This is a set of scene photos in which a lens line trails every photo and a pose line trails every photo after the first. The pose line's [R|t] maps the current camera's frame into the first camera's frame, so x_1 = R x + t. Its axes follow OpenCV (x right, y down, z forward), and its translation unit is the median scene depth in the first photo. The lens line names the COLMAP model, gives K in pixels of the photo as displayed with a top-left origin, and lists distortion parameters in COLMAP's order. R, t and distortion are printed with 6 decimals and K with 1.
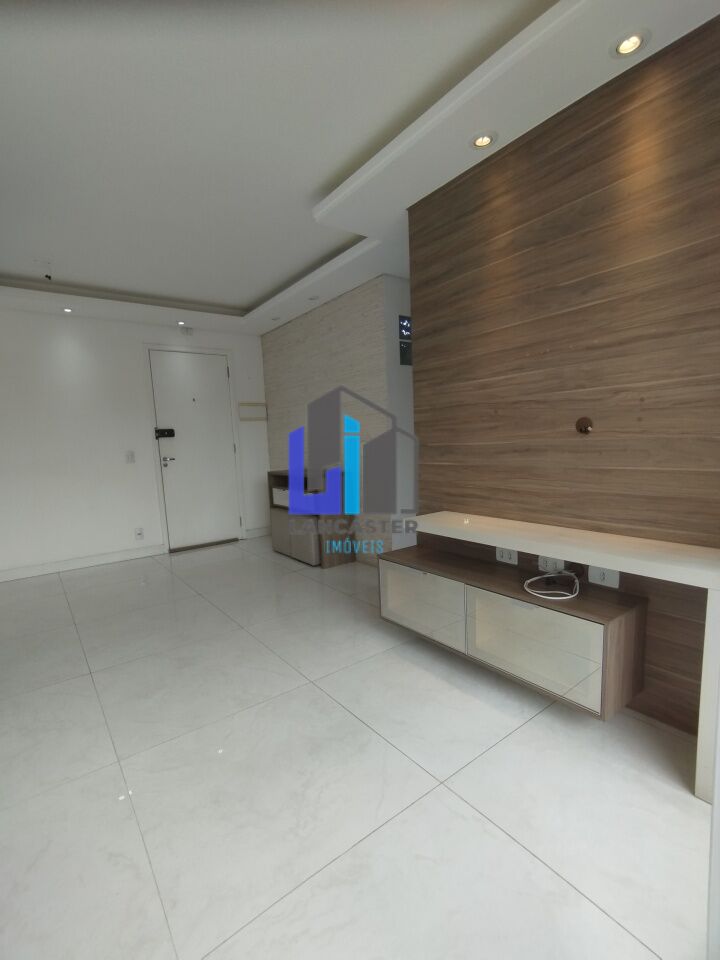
lens RADIAL K [[442.6, 0, 360.5], [0, 442.6, 498.5], [0, 0, 1]] dist [0.003307, -0.000094]
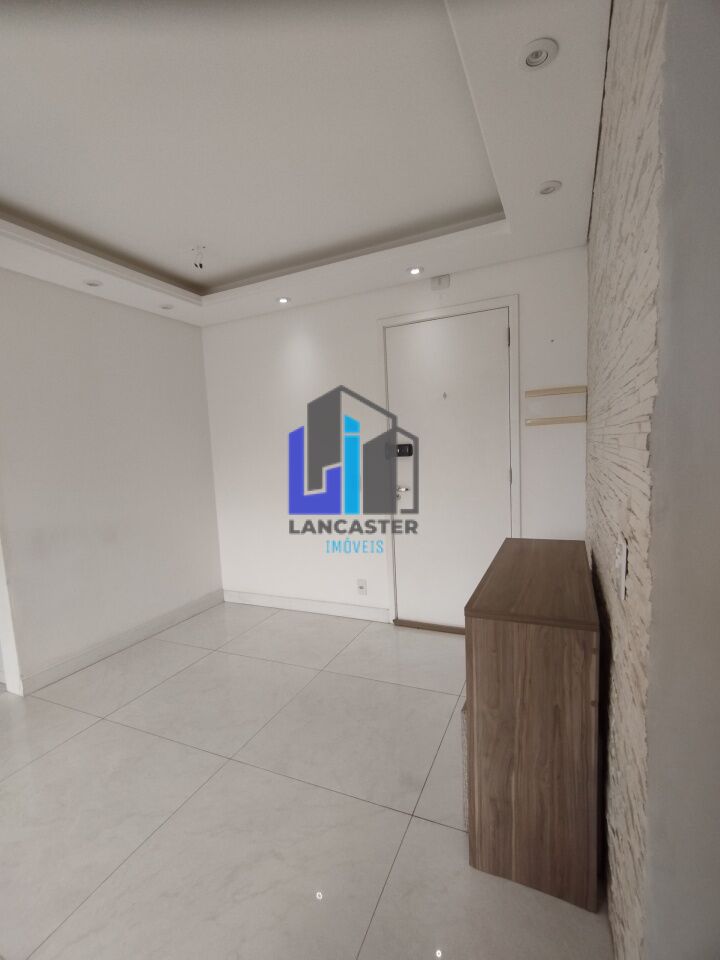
lens RADIAL K [[444.9, 0, 356.5], [0, 444.9, 499.0], [0, 0, 1]] dist [0.001291, 0.000505]
pose [[0.471784, 0.121867, -0.873252, 0.249080], [-0.090259, 0.991874, 0.089658, -0.260720], [0.877082, 0.036519, 0.478950, 1.262786]]
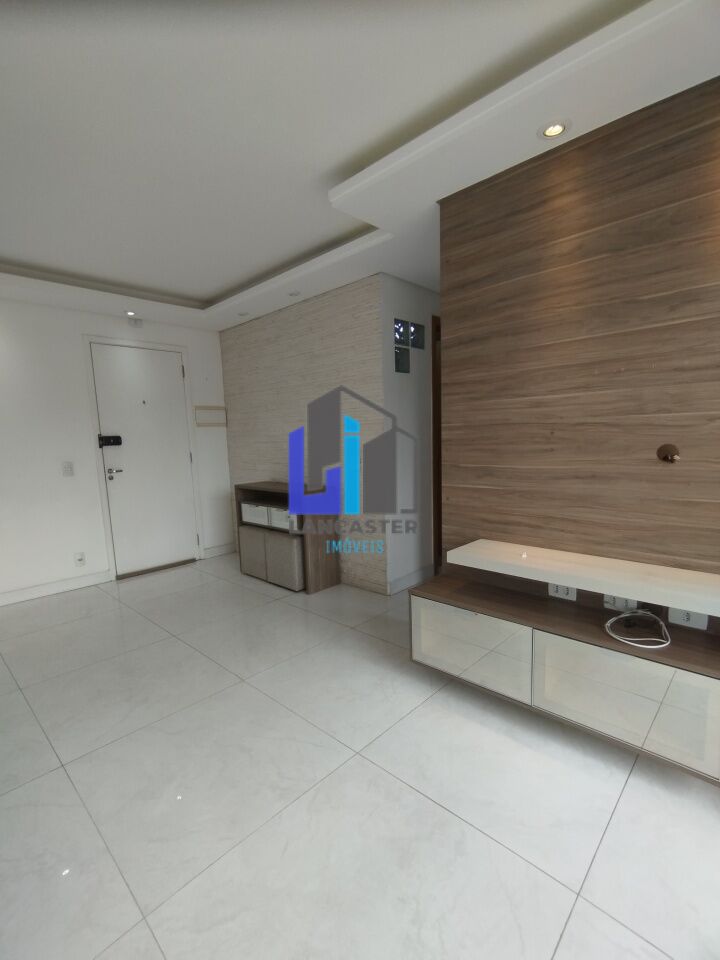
lens RADIAL K [[444.9, 0, 356.5], [0, 444.9, 499.0], [0, 0, 1]] dist [0.001291, 0.000505]
pose [[0.987566, -0.011994, 0.156749, -0.217394], [0.011816, 0.999928, 0.002067, -0.062727], [-0.156763, -0.000189, 0.987636, 0.151243]]
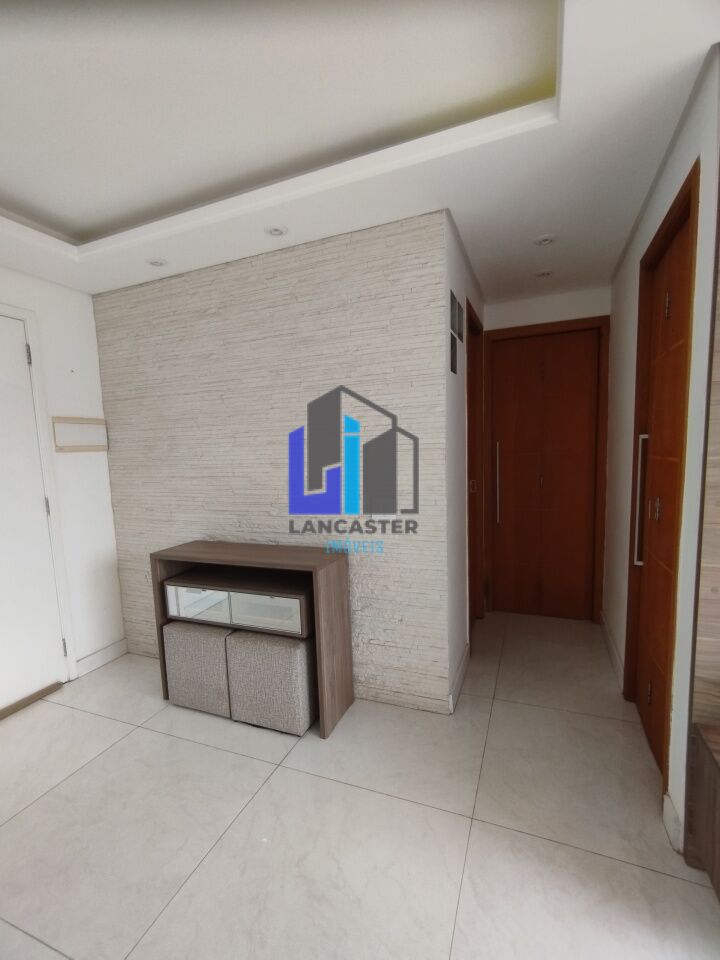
lens RADIAL K [[444.9, 0, 356.5], [0, 444.9, 499.0], [0, 0, 1]] dist [0.001291, 0.000505]
pose [[0.864000, -0.048334, 0.501166, -0.520045], [0.068133, 0.997450, -0.021262, -0.194494], [-0.498860, 0.052517, 0.865090, 0.861620]]
